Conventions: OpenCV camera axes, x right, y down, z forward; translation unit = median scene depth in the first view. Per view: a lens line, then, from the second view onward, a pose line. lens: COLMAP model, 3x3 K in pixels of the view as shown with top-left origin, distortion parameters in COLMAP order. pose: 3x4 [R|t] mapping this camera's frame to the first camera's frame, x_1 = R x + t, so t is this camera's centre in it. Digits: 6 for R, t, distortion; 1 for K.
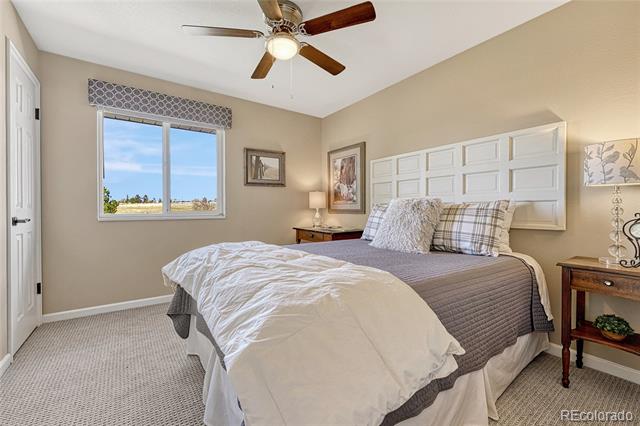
lens RADIAL K [[271.3, 0, 320.1], [0, 271.3, 212.9], [0, 0, 1]] dist [0.004802, -0.000220]
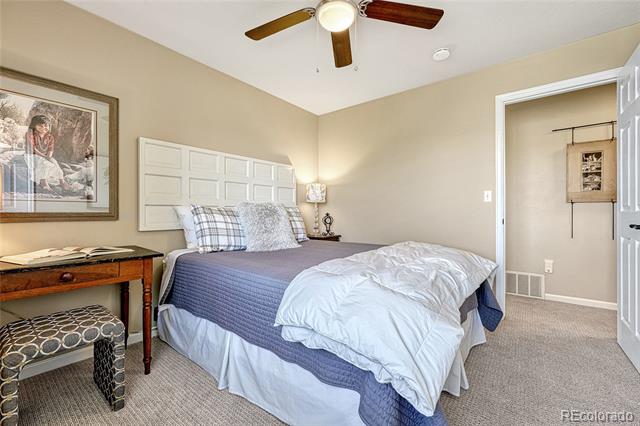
lens RADIAL K [[271.3, 0, 320.5], [0, 271.3, 211.8], [0, 0, 1]] dist [0.004802, -0.000220]
pose [[-0.264752, -0.002216, 0.964314, -0.499302], [0.004825, 0.999982, 0.003623, -0.014740], [-0.964304, 0.005612, -0.264737, 0.691947]]
